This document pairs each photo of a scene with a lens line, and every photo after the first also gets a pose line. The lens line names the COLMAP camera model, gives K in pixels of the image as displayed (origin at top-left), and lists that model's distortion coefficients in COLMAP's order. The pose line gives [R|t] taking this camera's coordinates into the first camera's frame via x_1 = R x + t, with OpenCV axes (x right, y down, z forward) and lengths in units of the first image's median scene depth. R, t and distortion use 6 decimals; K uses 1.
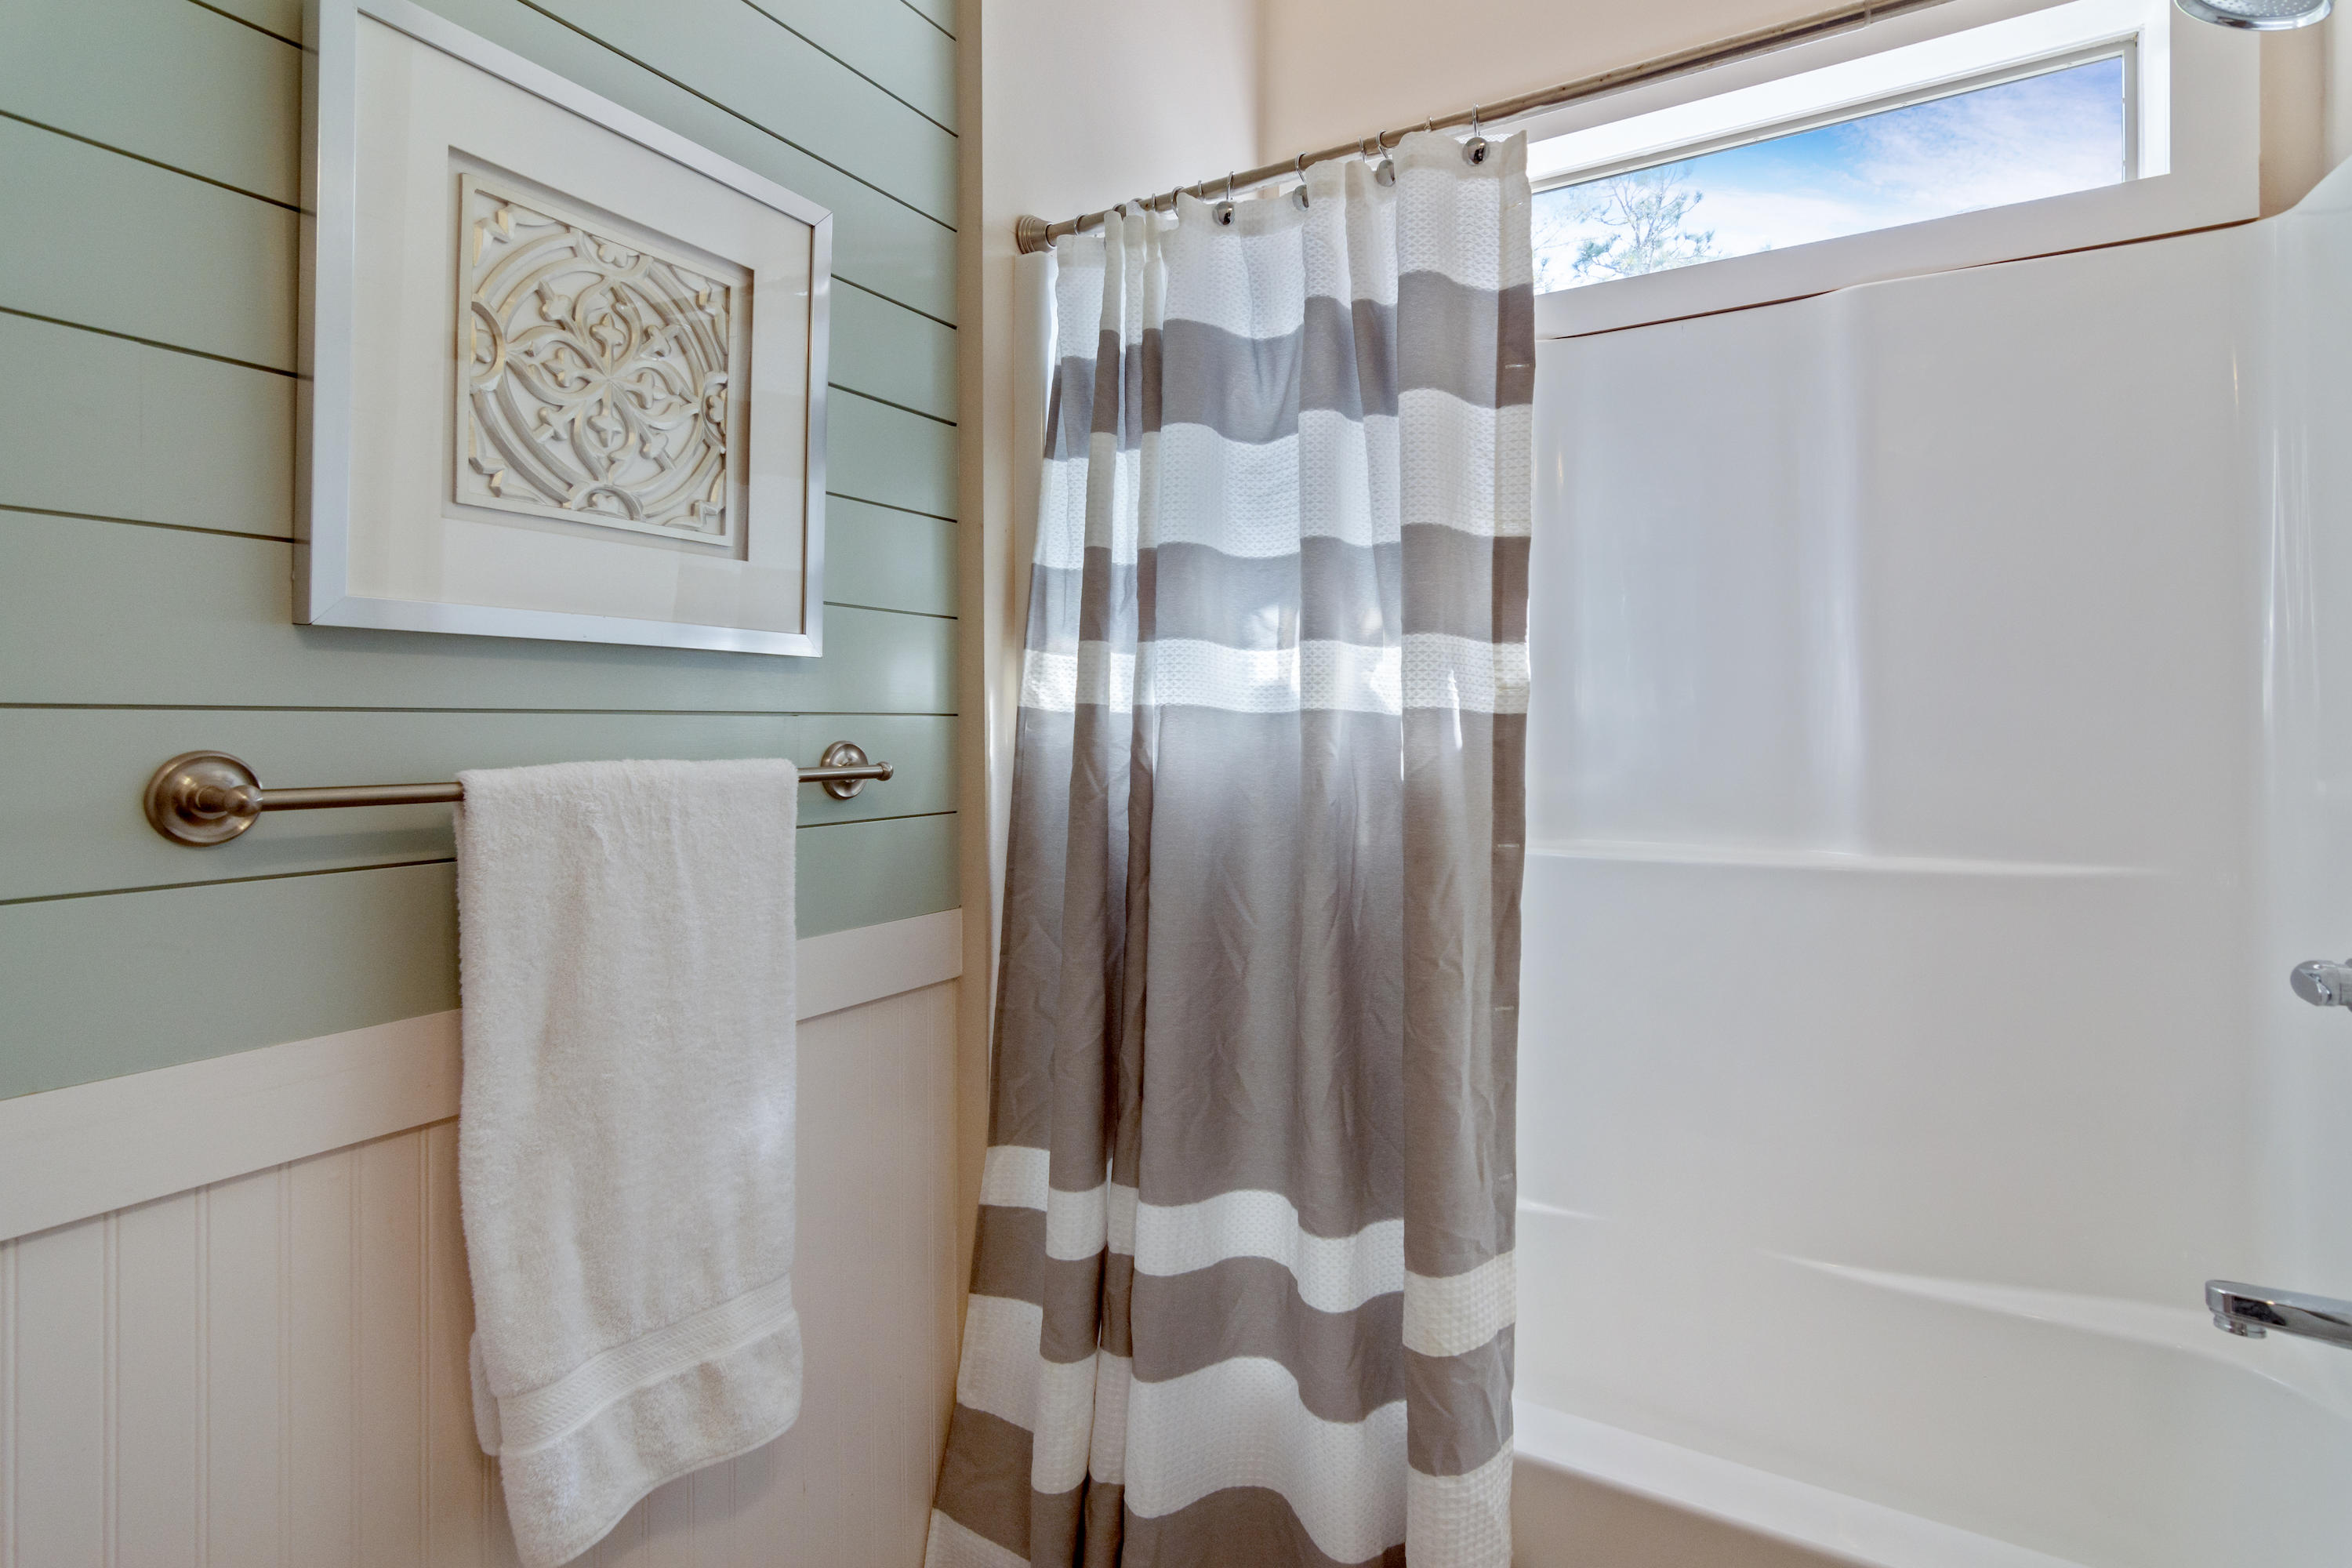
lens RADIAL K [[1174.5, 0, 1174.2], [0, 1174.5, 708.8], [0, 0, 1]] dist [0.000381, 0.000427]
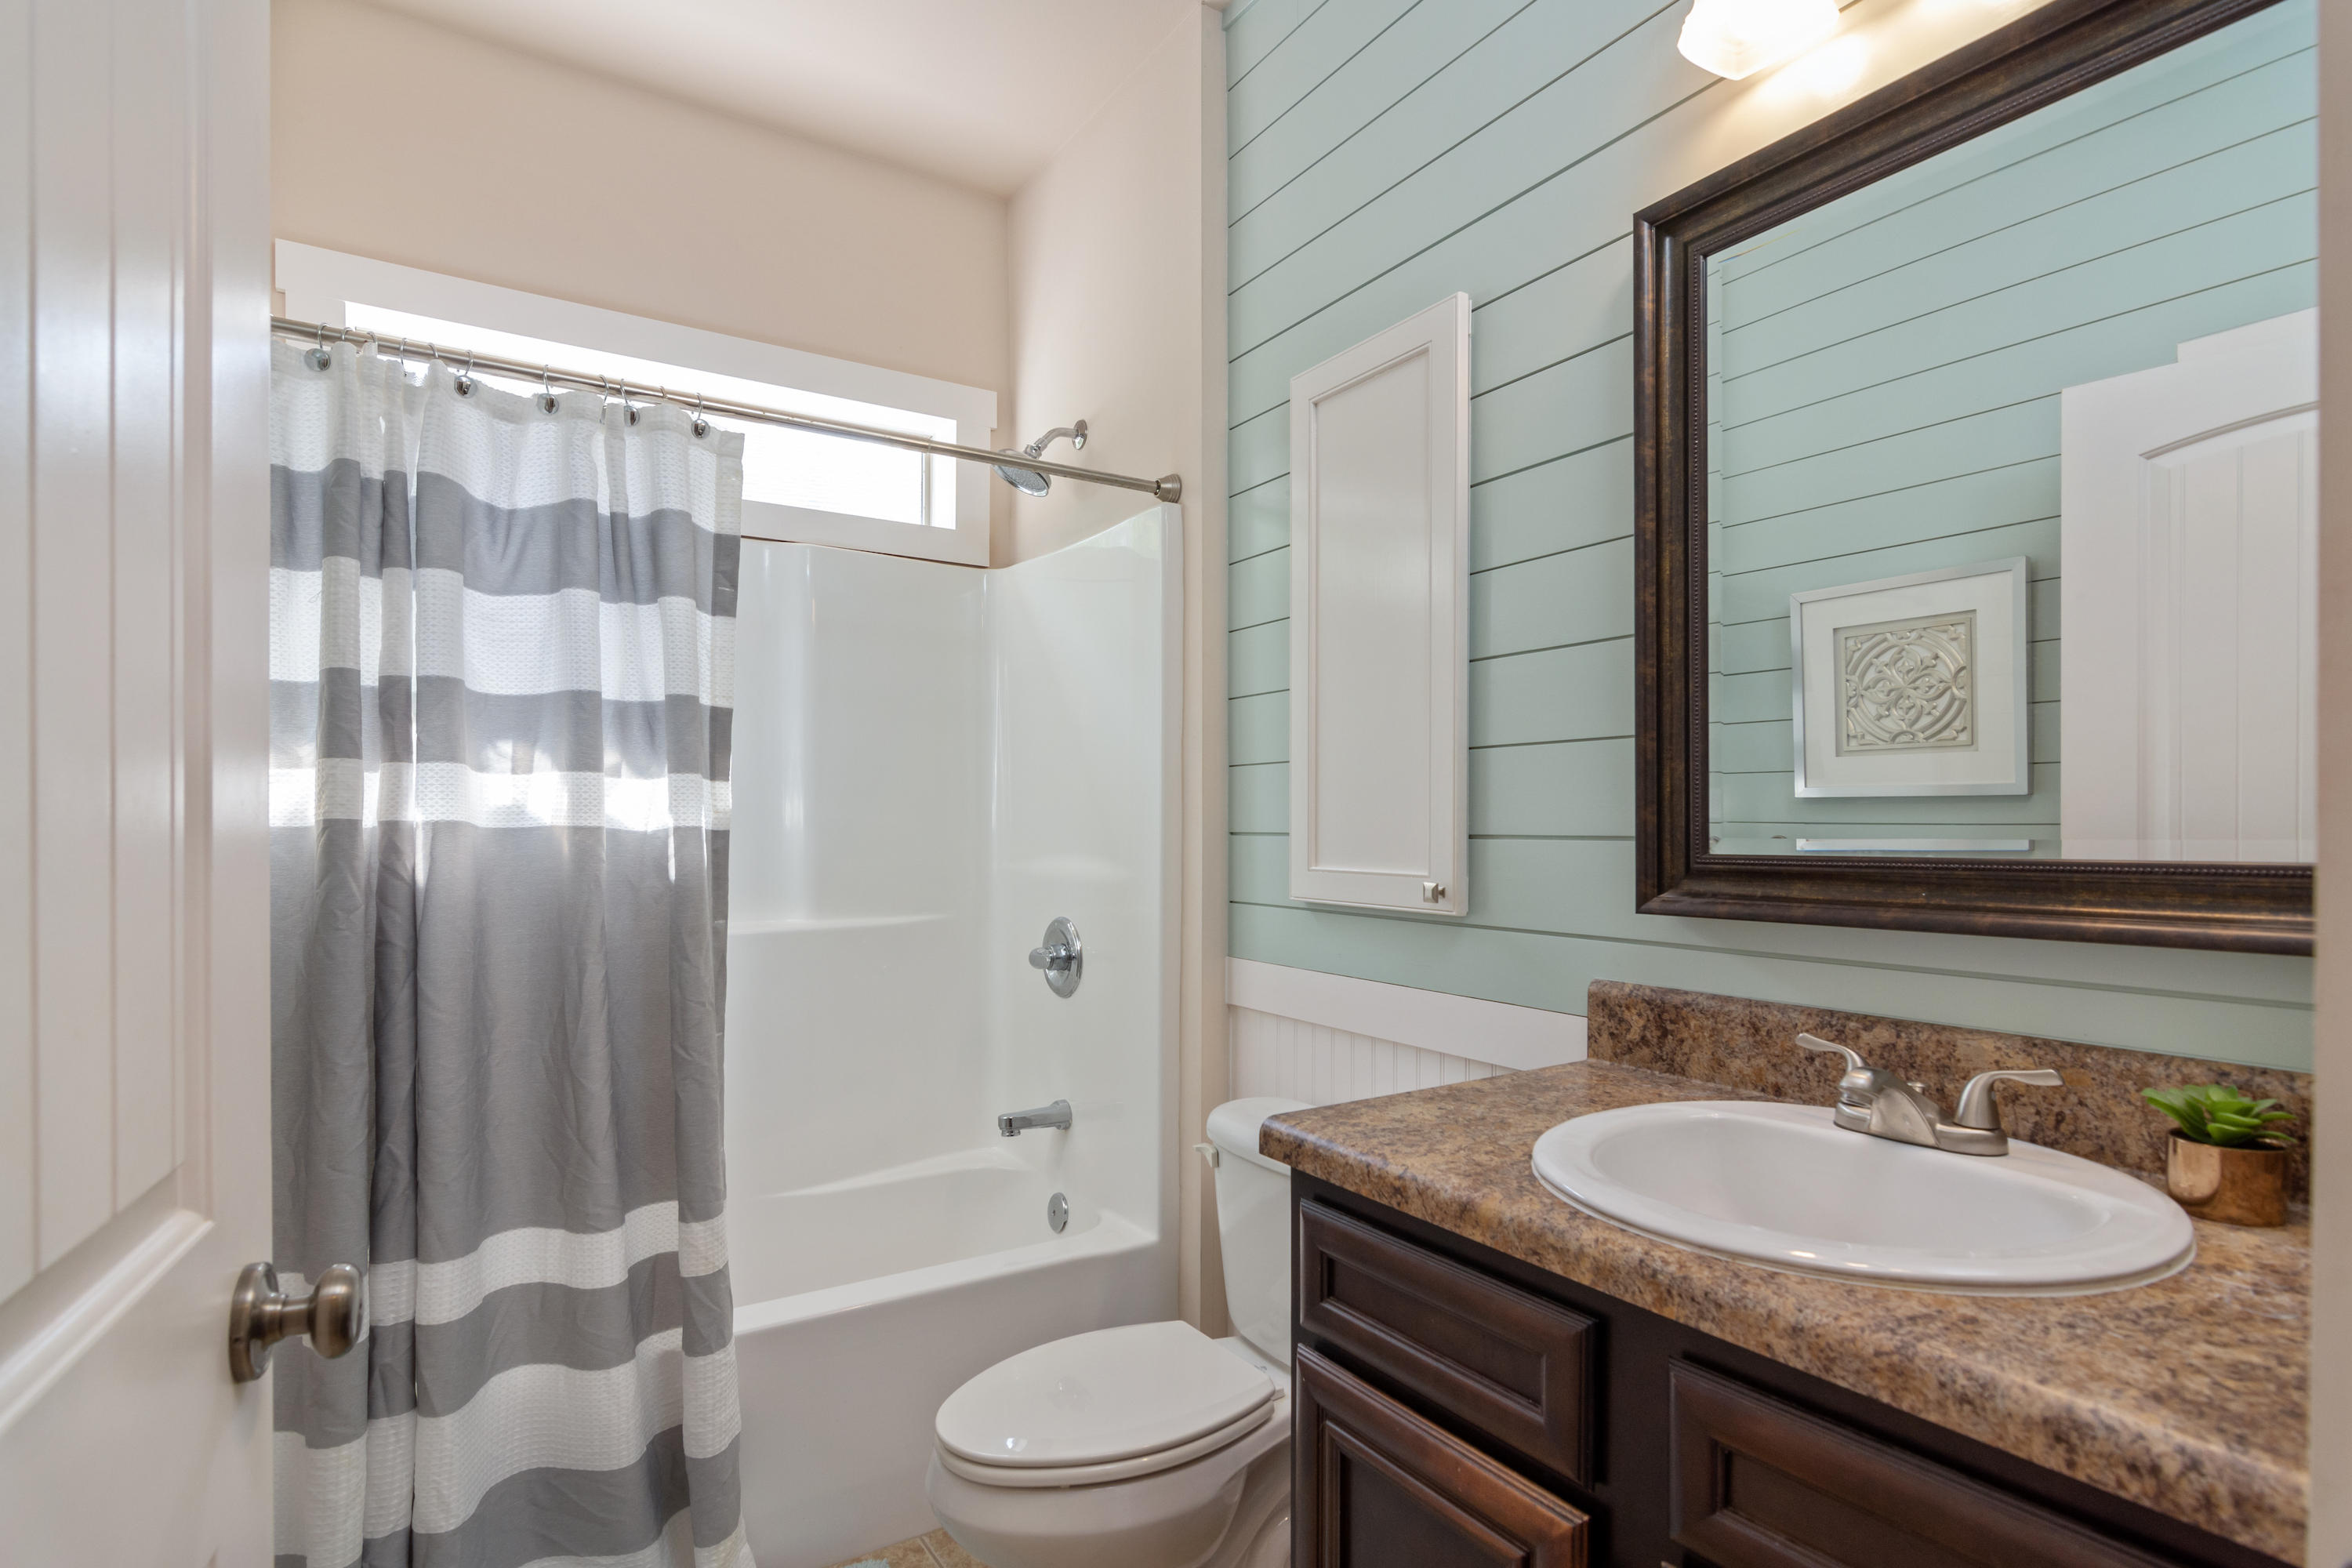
lens RADIAL K [[1160.7, 0, 1173.2], [0, 1160.7, 837.4], [0, 0, 1]] dist [0.000285, 0.000124]
pose [[0.445044, -0.001346, 0.895507, -0.712480], [-0.011863, 0.999902, 0.007399, -0.004598], [-0.895430, -0.013916, 0.444985, -0.125131]]
